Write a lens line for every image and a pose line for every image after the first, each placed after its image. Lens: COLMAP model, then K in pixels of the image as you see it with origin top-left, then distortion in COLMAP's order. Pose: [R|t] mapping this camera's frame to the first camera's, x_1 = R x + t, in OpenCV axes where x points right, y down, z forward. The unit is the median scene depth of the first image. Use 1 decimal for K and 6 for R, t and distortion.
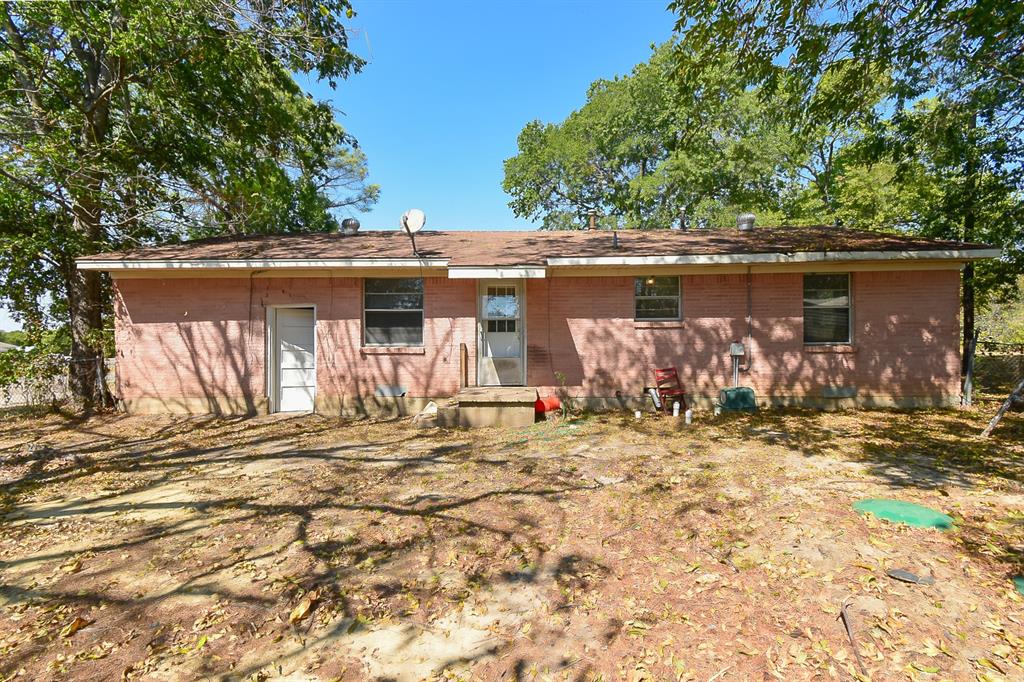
lens RADIAL K [[457.5, 0, 507.4], [0, 457.5, 339.5], [0, 0, 1]] dist [0.024561, -0.005019]
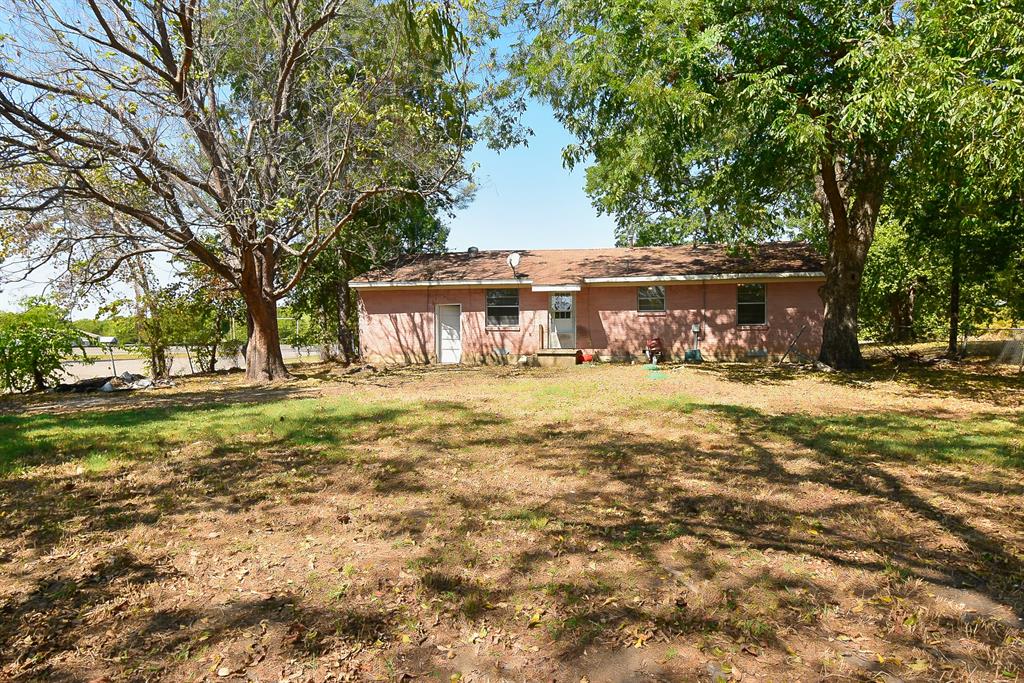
lens RADIAL K [[602.1, 0, 514.1], [0, 602.1, 346.3], [0, 0, 1]] dist [0.004843, 0.000627]
pose [[0.983946, 0.006637, -0.178345, 0.220577], [-0.003173, 0.999801, 0.019700, 0.045311], [0.178440, -0.018817, 0.983771, -1.321915]]
